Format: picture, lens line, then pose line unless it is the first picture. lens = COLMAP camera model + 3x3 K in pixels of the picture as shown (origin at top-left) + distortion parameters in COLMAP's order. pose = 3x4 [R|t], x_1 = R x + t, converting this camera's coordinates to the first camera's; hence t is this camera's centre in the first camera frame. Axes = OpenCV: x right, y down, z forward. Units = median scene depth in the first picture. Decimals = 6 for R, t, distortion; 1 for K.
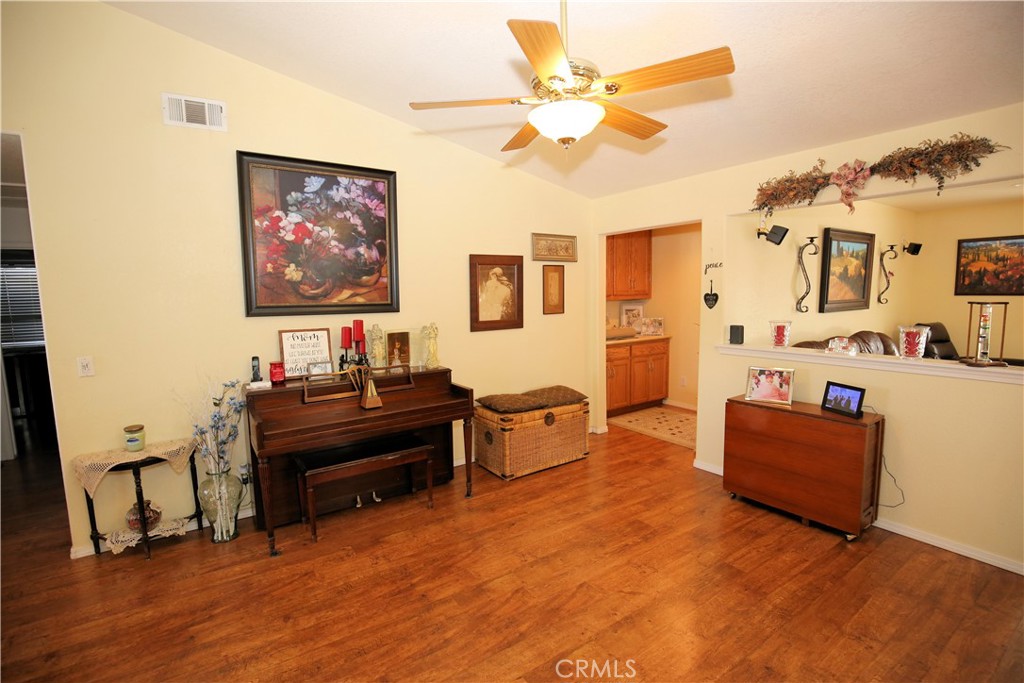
lens RADIAL K [[470.5, 0, 507.7], [0, 470.5, 343.6], [0, 0, 1]] dist [-0.037937, 0.007274]
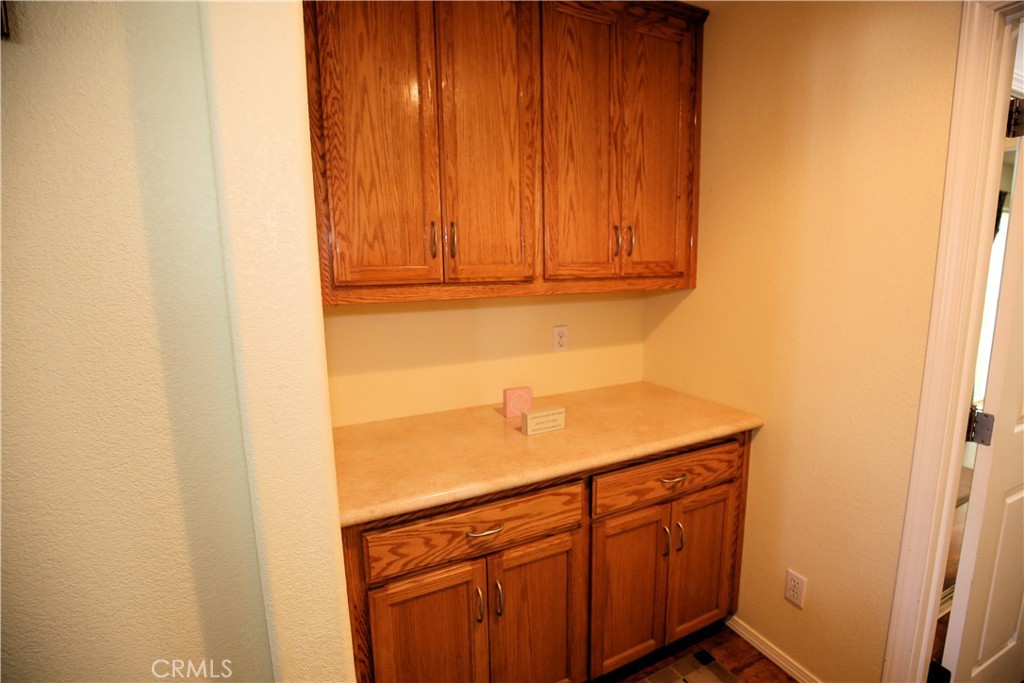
lens RADIAL K [[470.5, 0, 507.7], [0, 470.5, 343.6], [0, 0, 1]] dist [-0.037937, 0.007274]
pose [[0.988550, 0.022952, -0.149136, 0.241411], [-0.016258, 0.998811, 0.045950, -0.075675], [0.150013, -0.042999, 0.987748, 0.706392]]
